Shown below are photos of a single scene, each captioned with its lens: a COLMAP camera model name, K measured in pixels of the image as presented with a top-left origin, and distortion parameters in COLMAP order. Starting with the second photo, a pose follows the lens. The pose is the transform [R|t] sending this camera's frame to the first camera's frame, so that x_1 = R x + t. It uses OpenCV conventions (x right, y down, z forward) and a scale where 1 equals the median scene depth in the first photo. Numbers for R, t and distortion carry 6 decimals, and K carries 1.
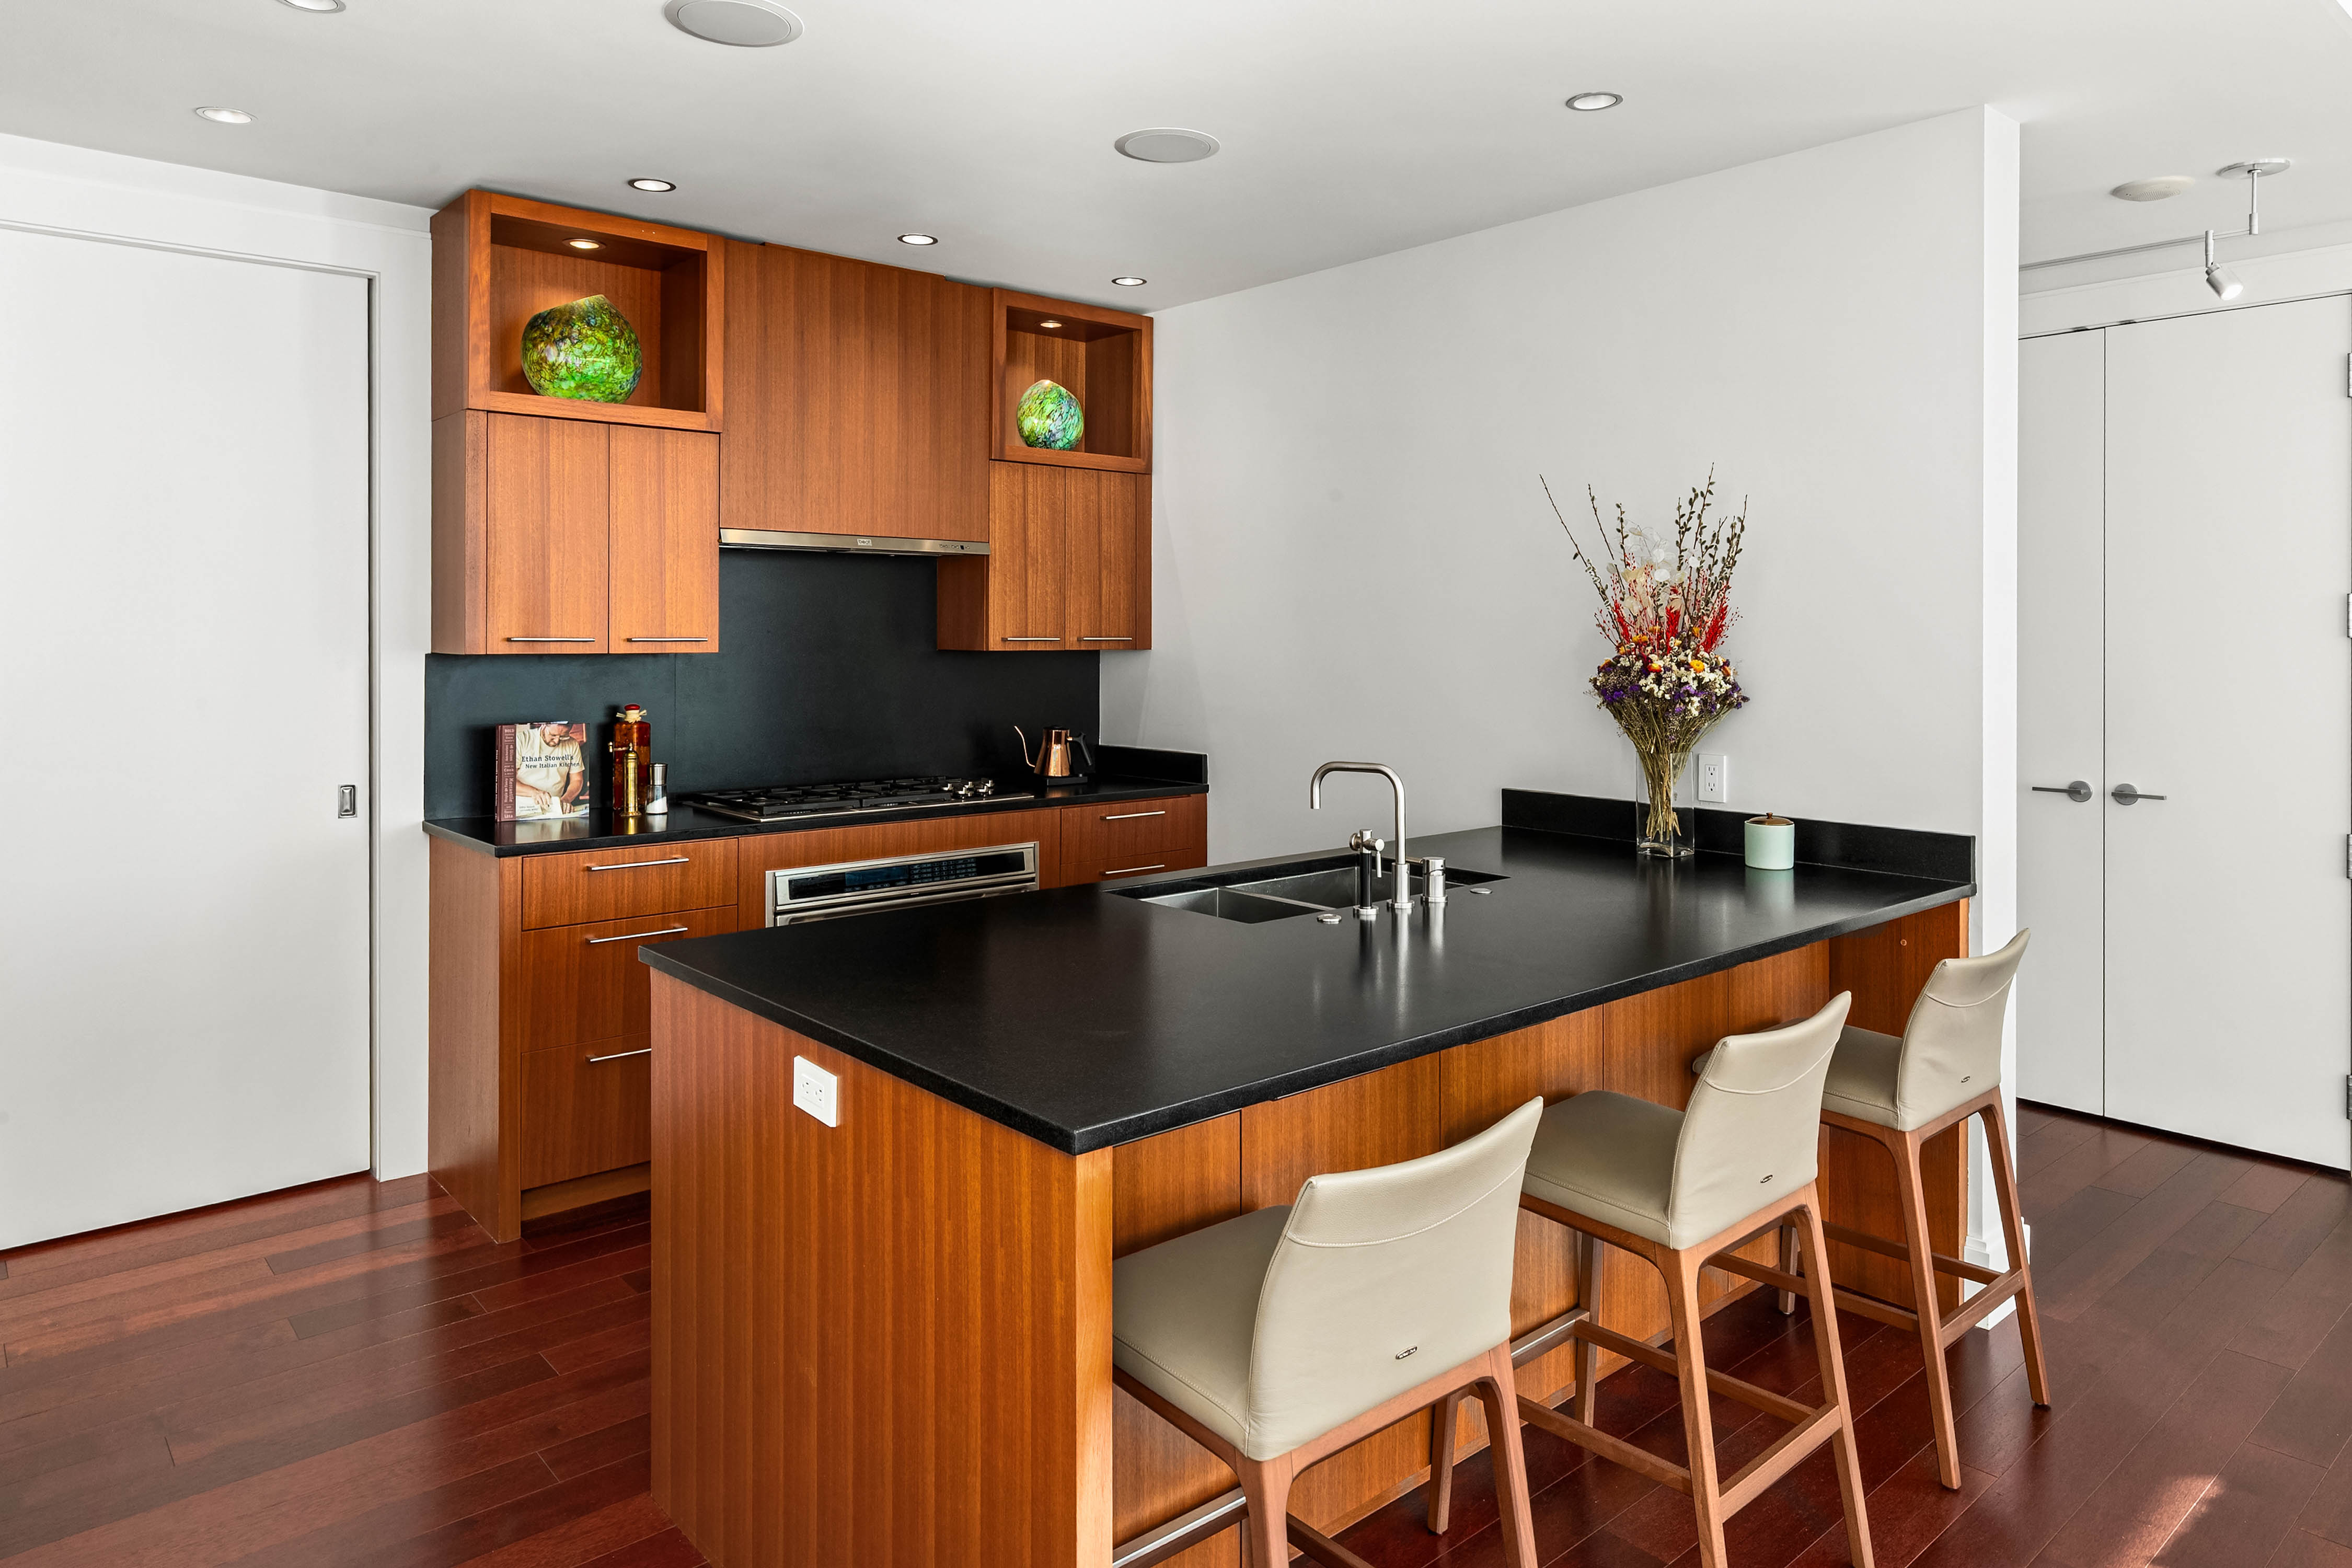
lens RADIAL K [[1505.5, 0, 1211.6], [0, 1505.5, 636.4], [0, 0, 1]] dist [-0.007829, -0.001103]
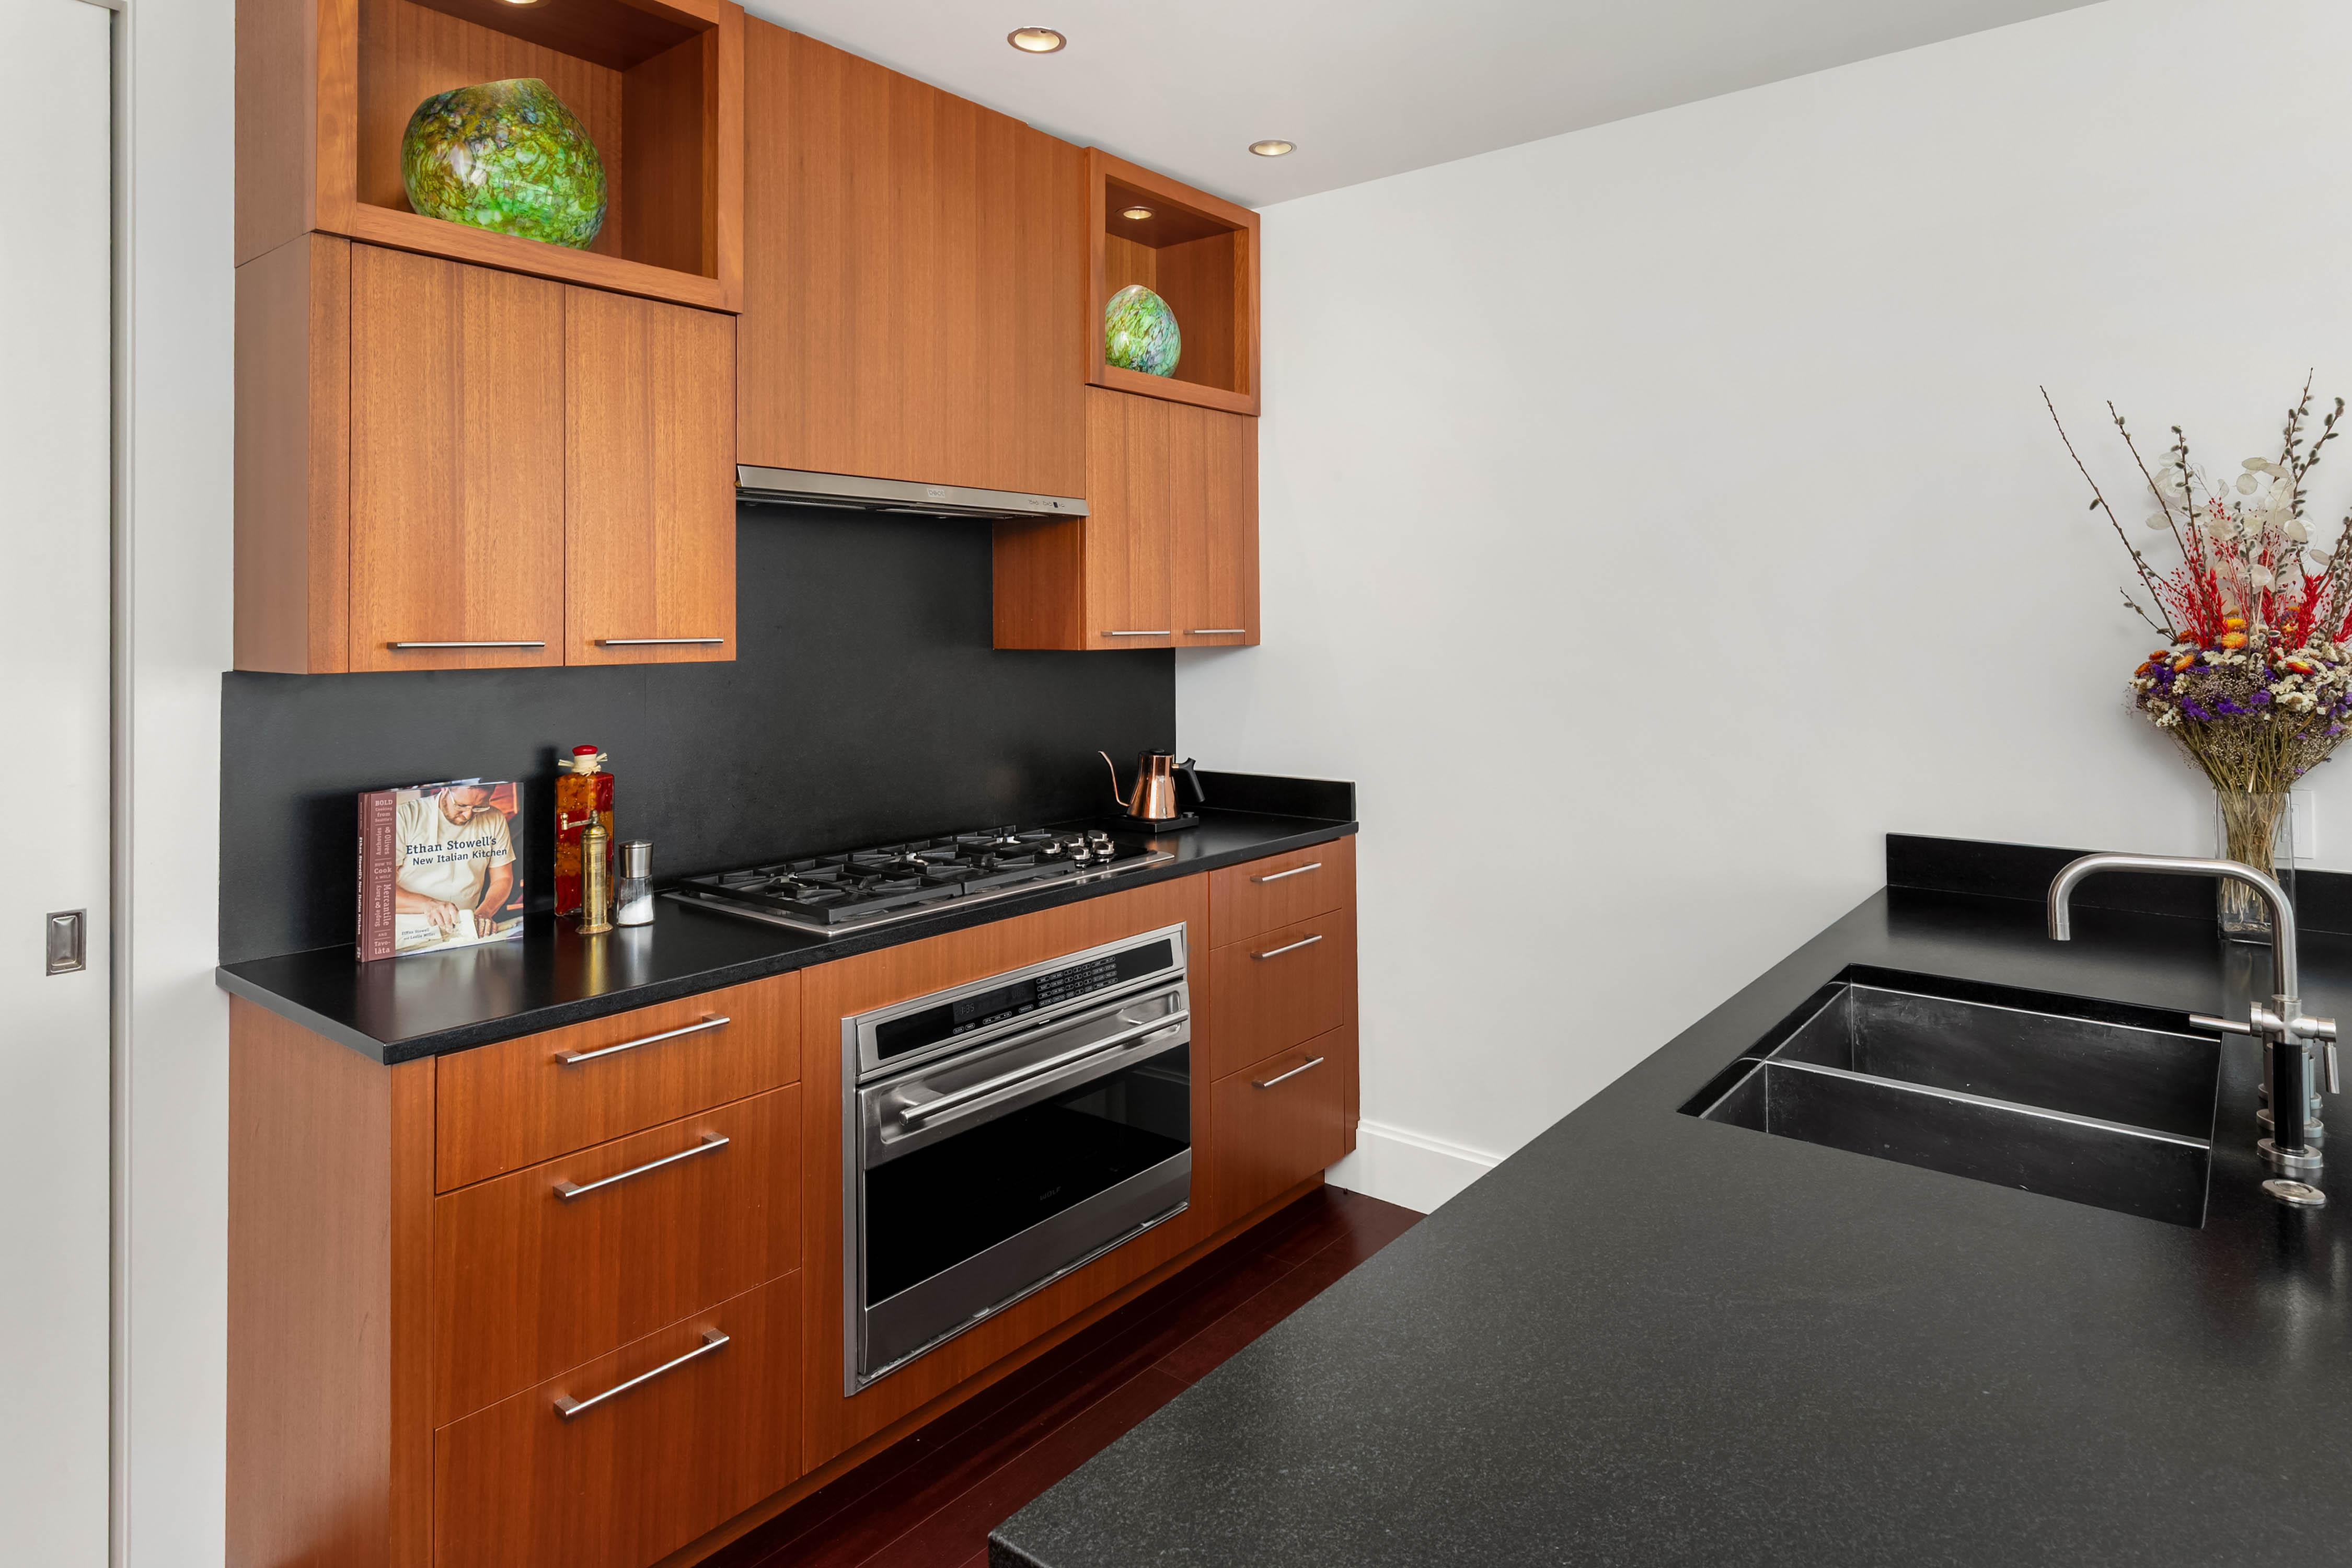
lens RADIAL K [[1338.0, 0, 1202.3], [0, 1338.0, 601.1], [0, 0, 1]] dist [-0.004101, 0.001968]
pose [[0.984914, -0.007170, 0.172898, -0.237271], [0.010352, 0.999793, -0.017509, -0.002556], [-0.172736, 0.019035, 0.984784, 0.422752]]
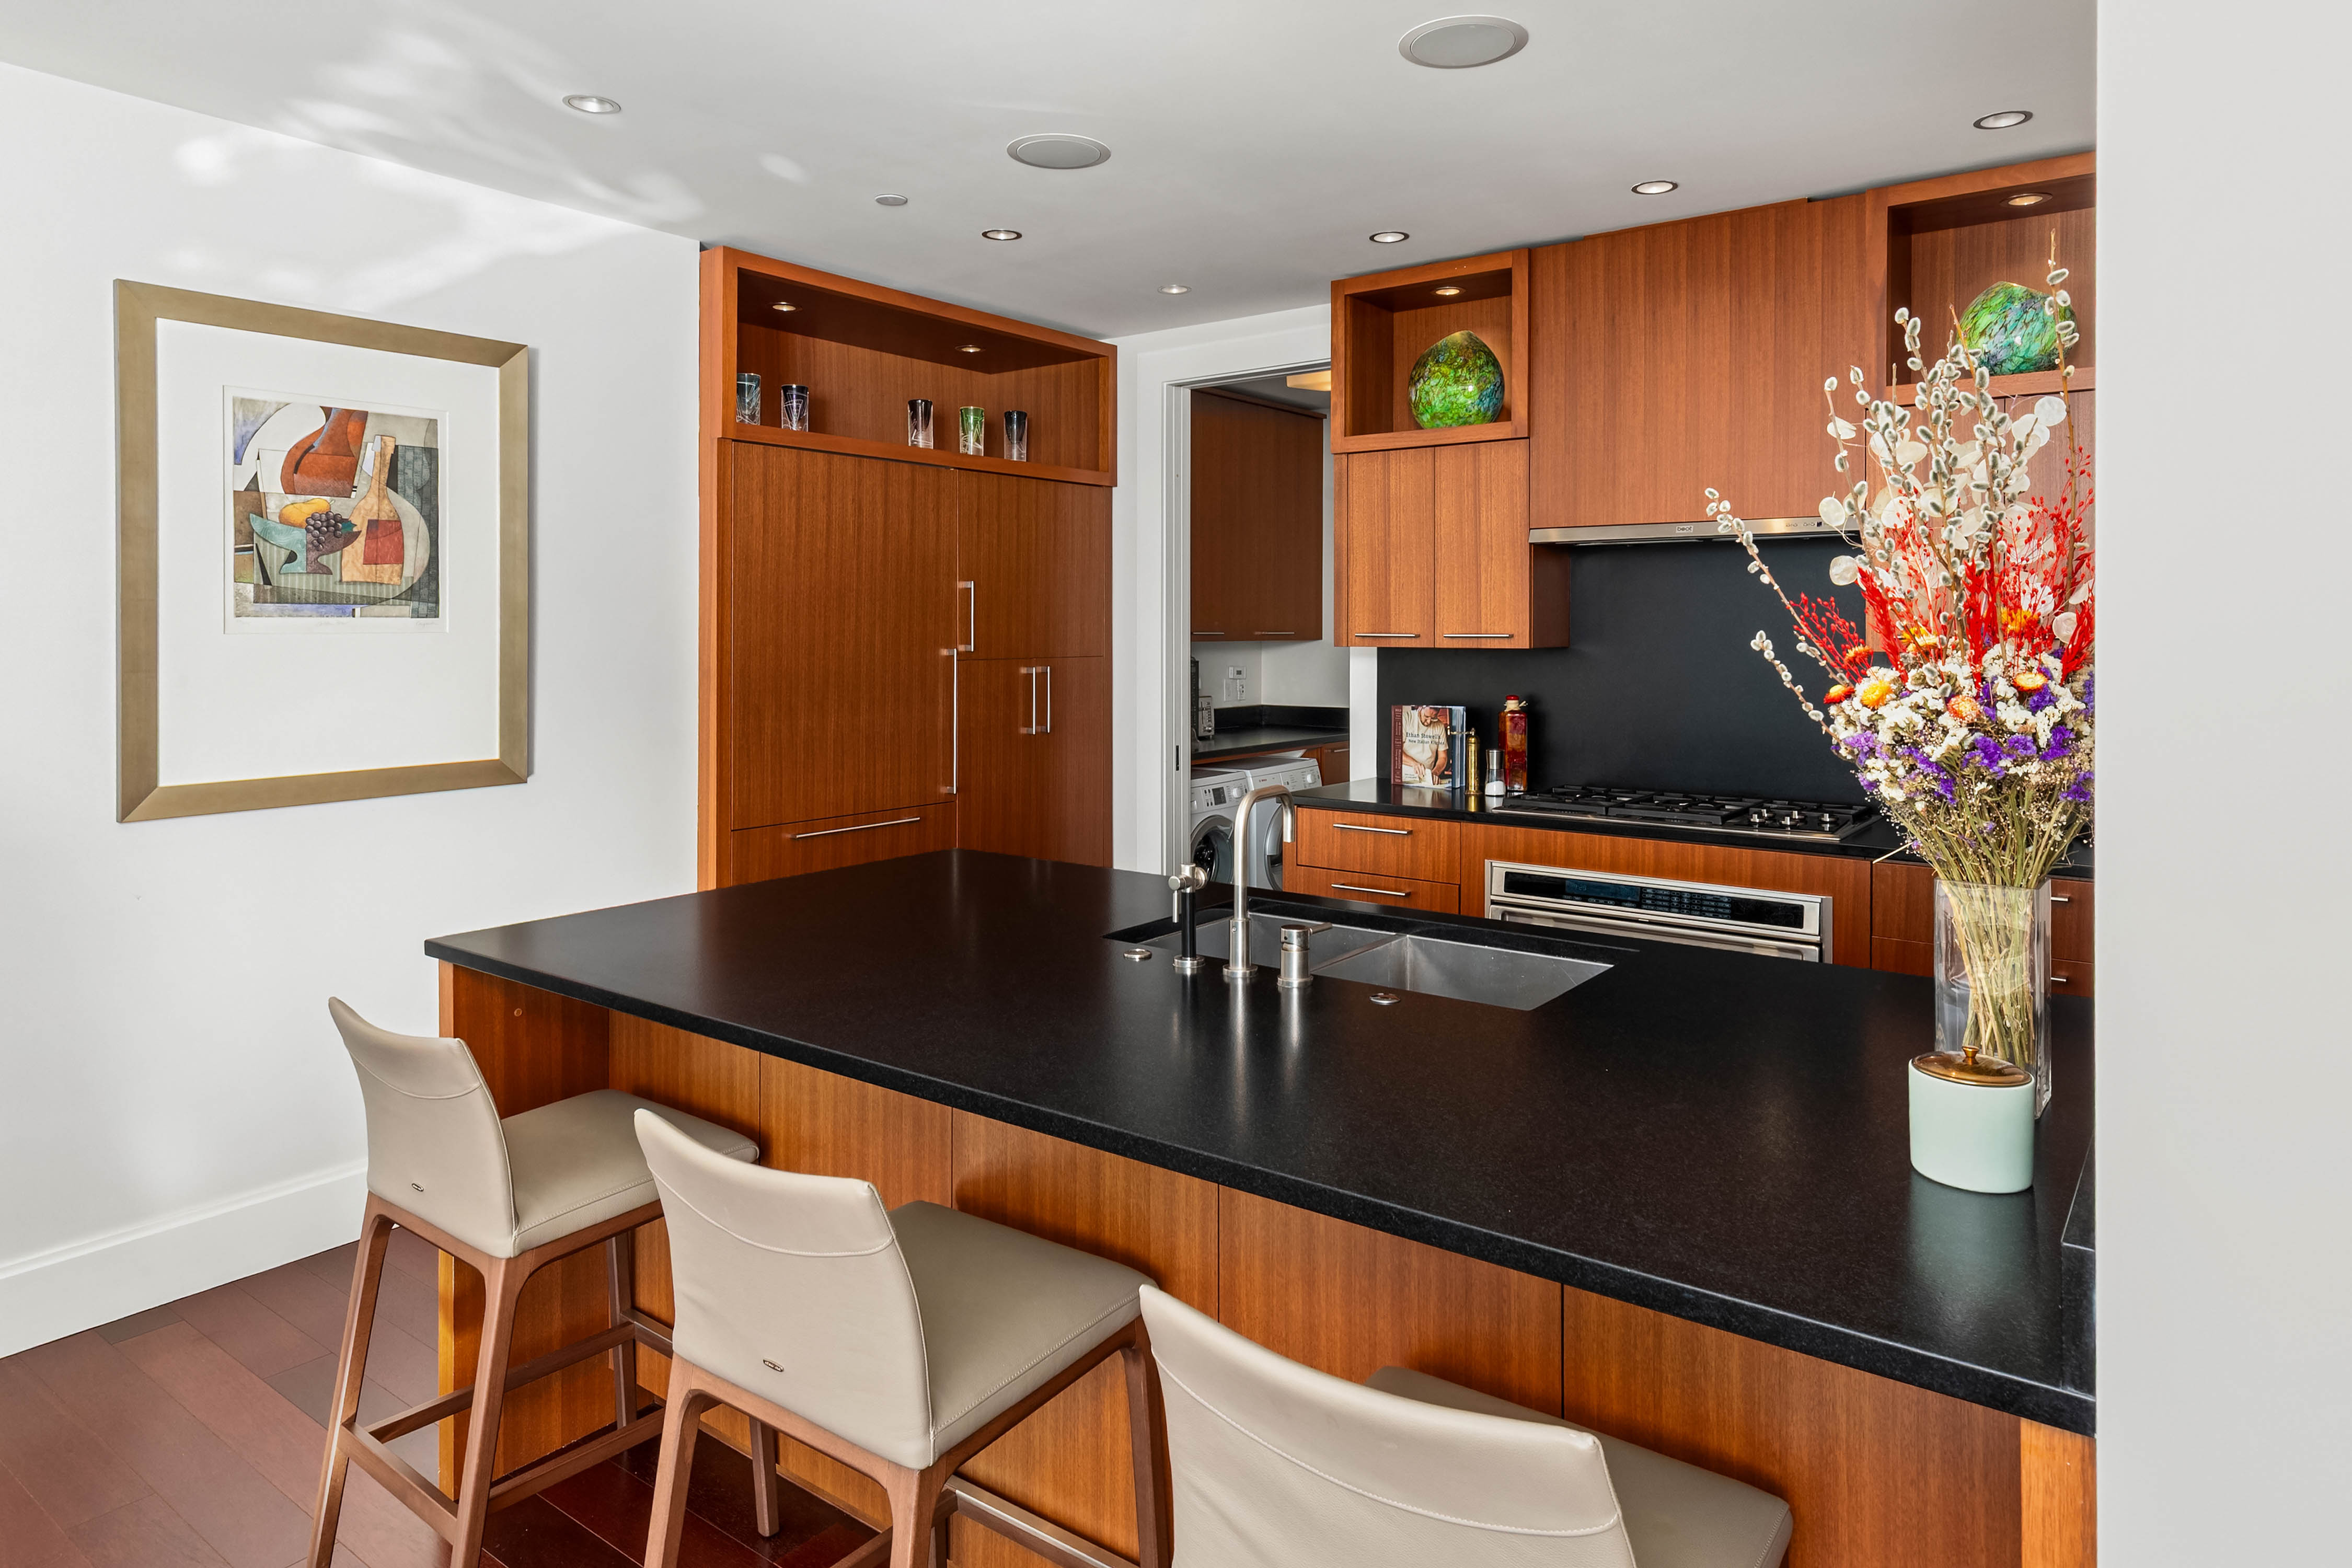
lens RADIAL K [[1405.5, 0, 1153.5], [0, 1405.5, 620.4], [0, 0, 1]] dist [0.013941, 0.002237]
pose [[0.180519, -0.008972, -0.983531, 0.596058], [-0.003826, 0.999944, -0.009823, 0.002104], [0.983564, 0.005536, 0.180474, 0.582019]]
